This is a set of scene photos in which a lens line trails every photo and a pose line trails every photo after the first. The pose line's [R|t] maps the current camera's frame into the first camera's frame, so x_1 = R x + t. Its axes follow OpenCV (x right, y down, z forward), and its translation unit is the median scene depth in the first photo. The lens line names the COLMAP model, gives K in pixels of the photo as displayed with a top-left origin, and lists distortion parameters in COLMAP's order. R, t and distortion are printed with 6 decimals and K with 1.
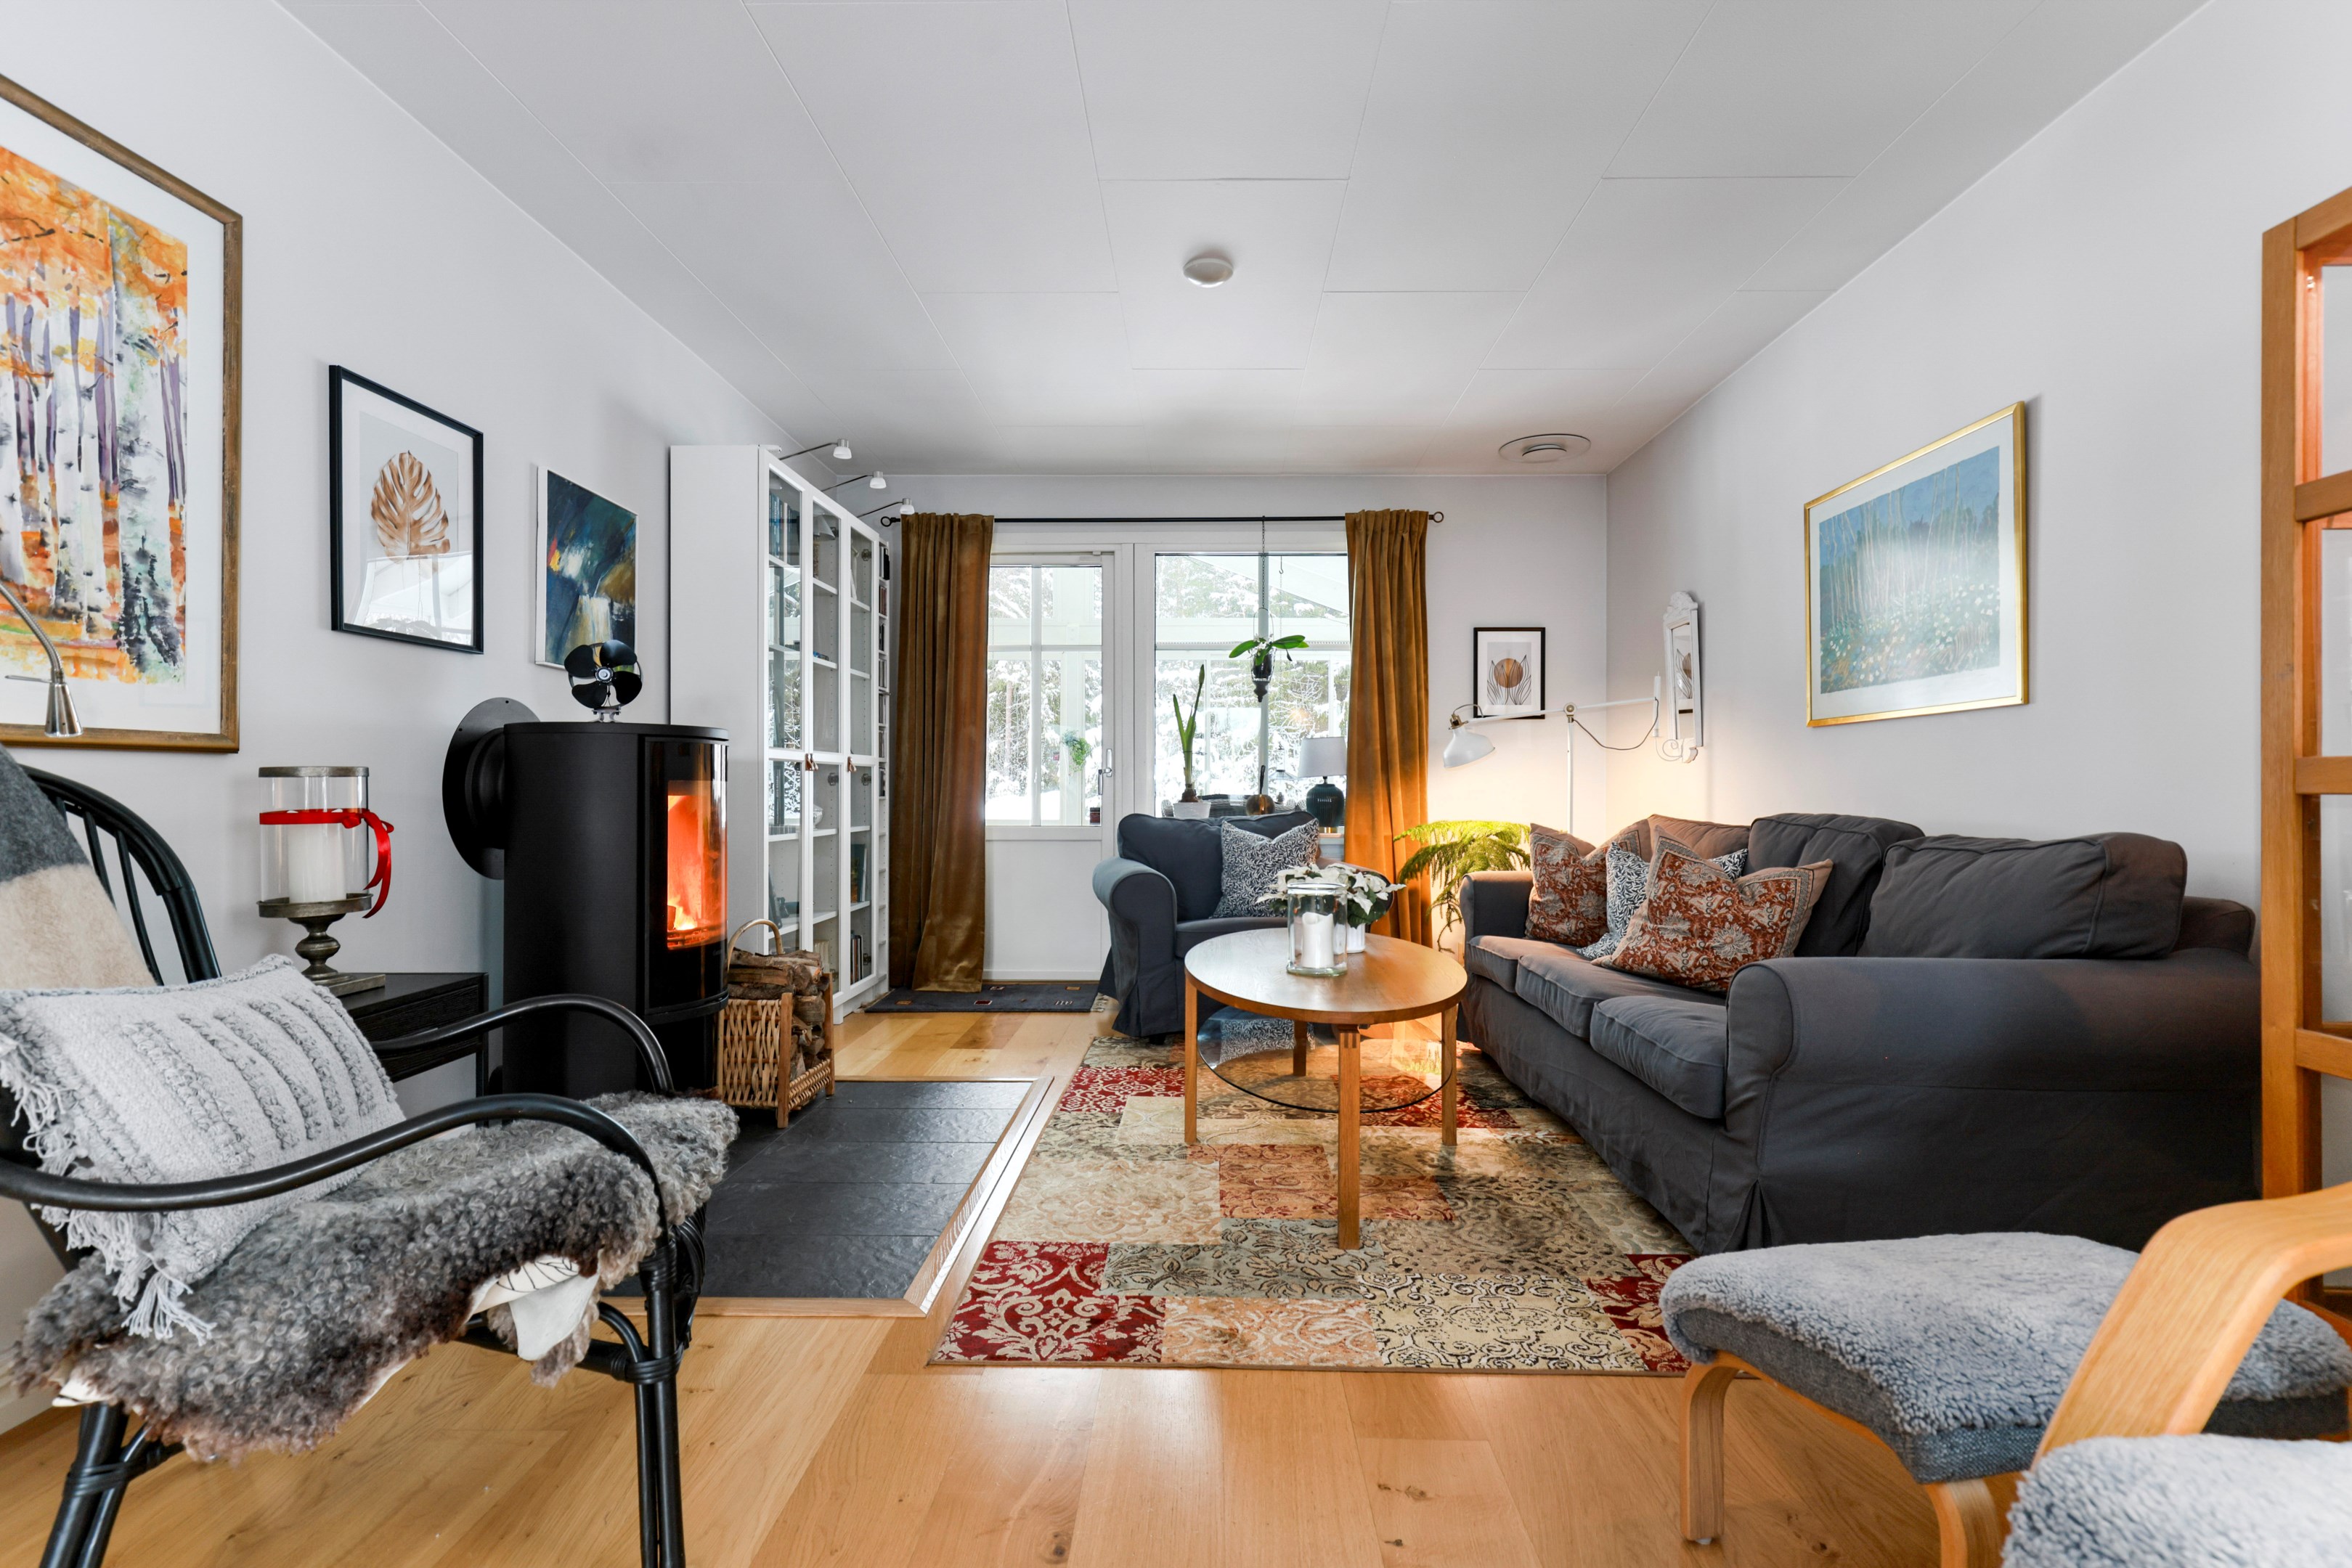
lens RADIAL K [[1079.6, 0, 1182.8], [0, 1079.6, 781.4], [0, 0, 1]] dist [-0.000118, 0.000000]
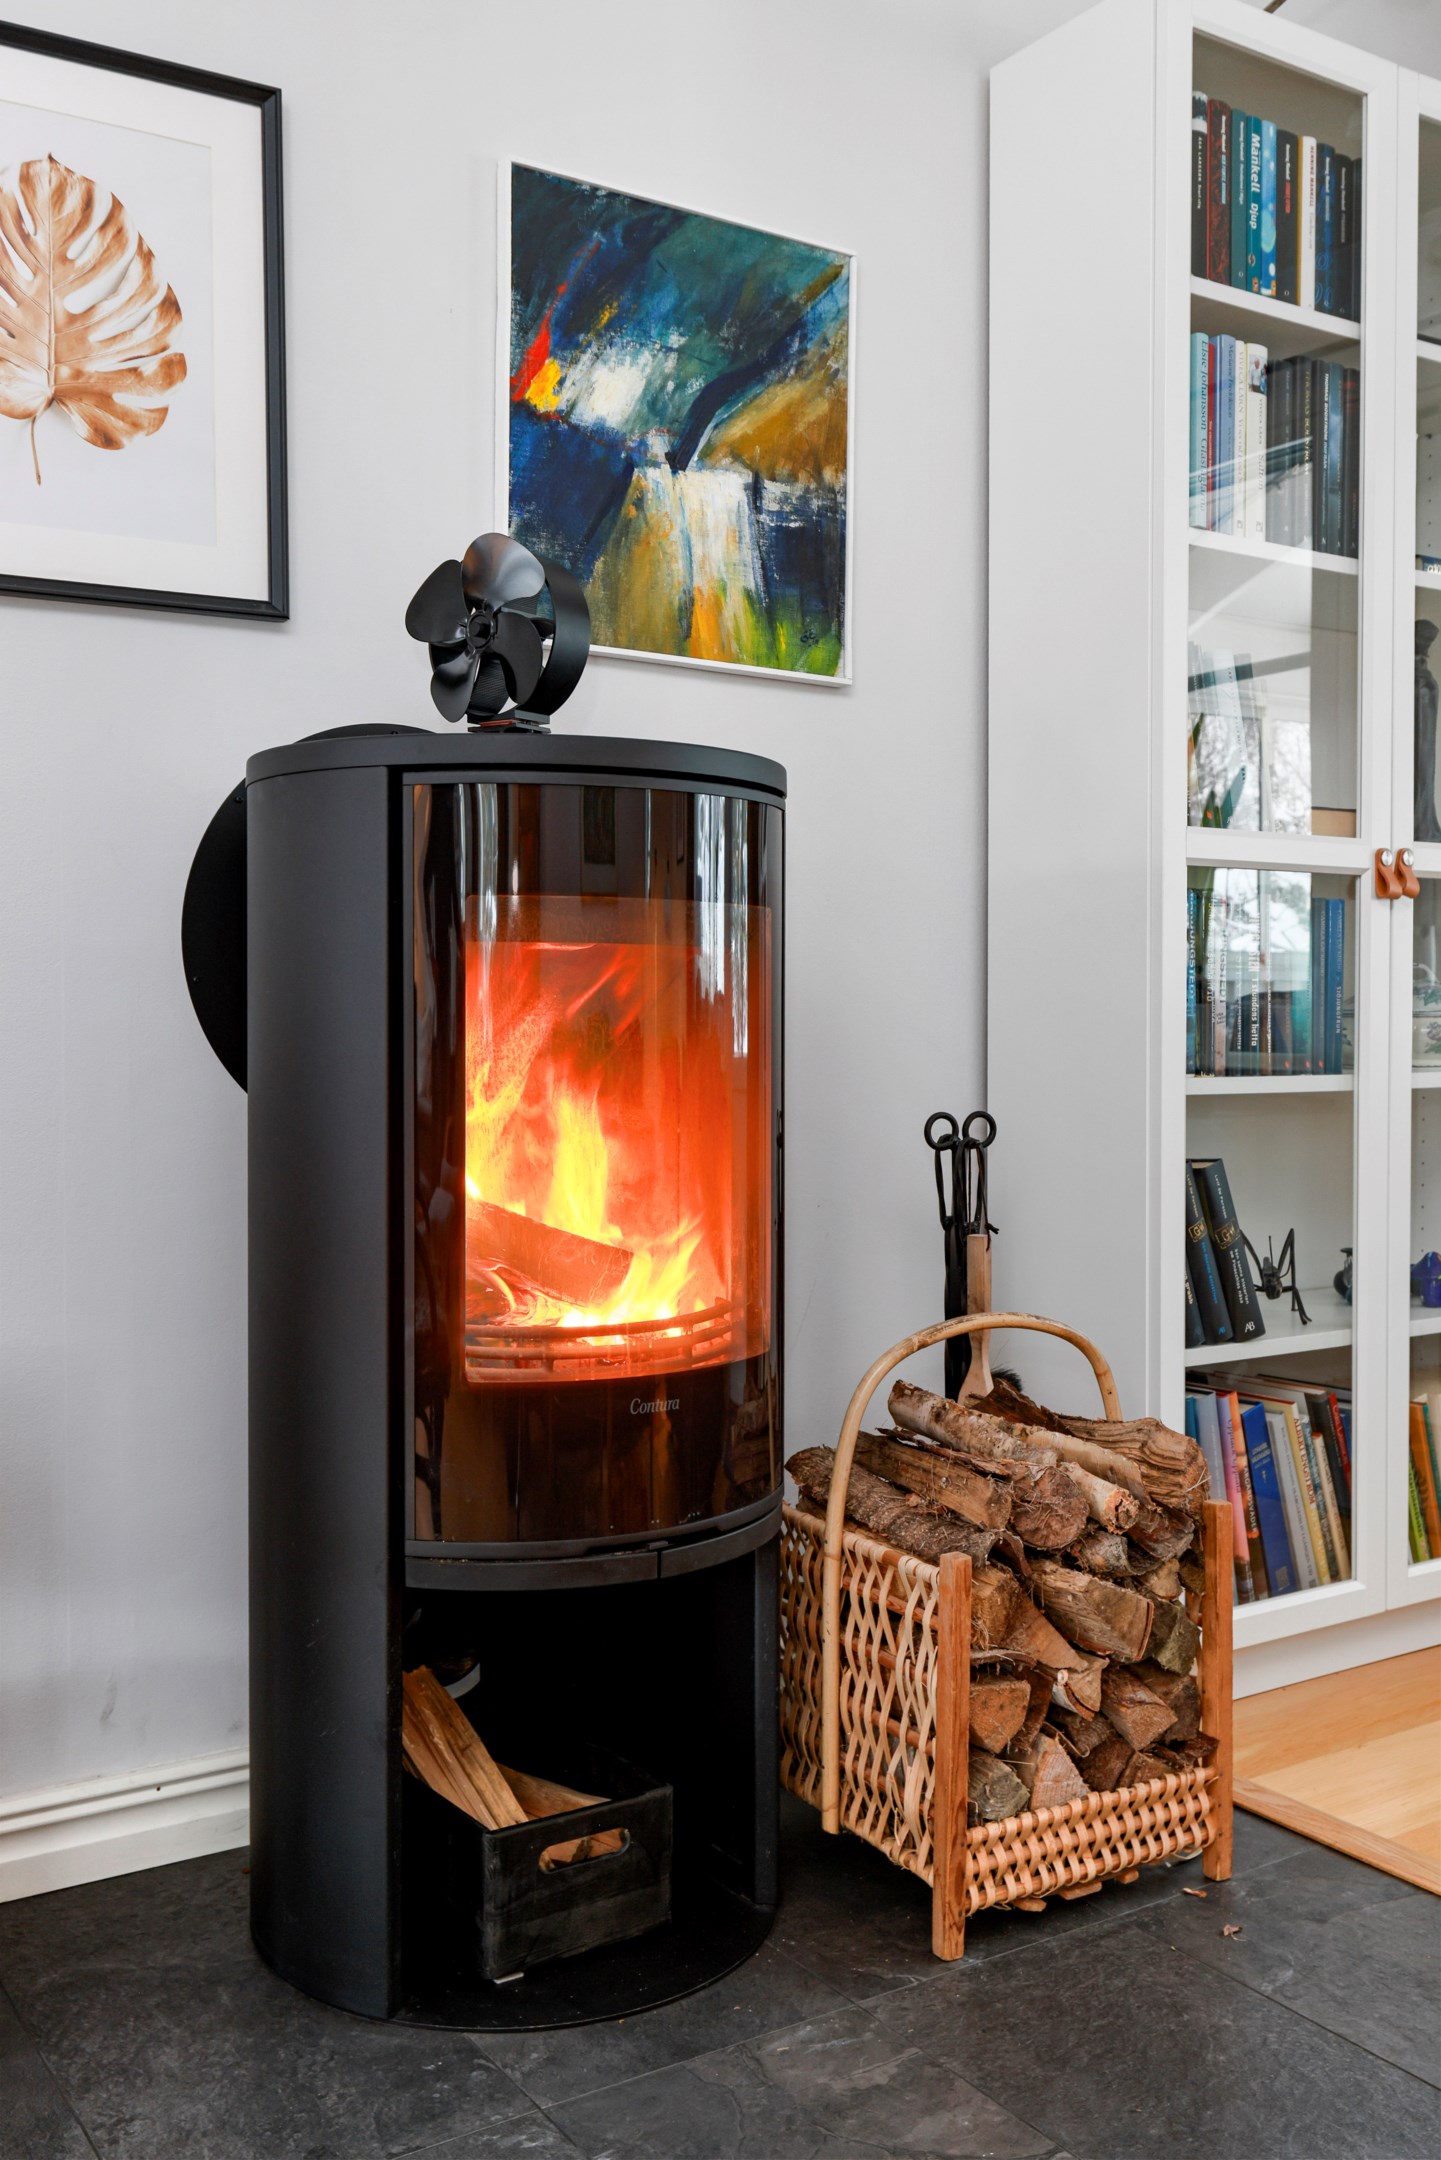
lens RADIAL K [[1959.9, 0, 720.2], [0, 1959.9, 1084.5], [0, 0, 1]] dist [-0.007691, 0.000000]
pose [[0.563580, 0.030175, -0.825510, 0.075873], [0.007171, 0.999116, 0.041417, 0.029514], [0.826031, -0.029261, 0.562865, 0.609621]]
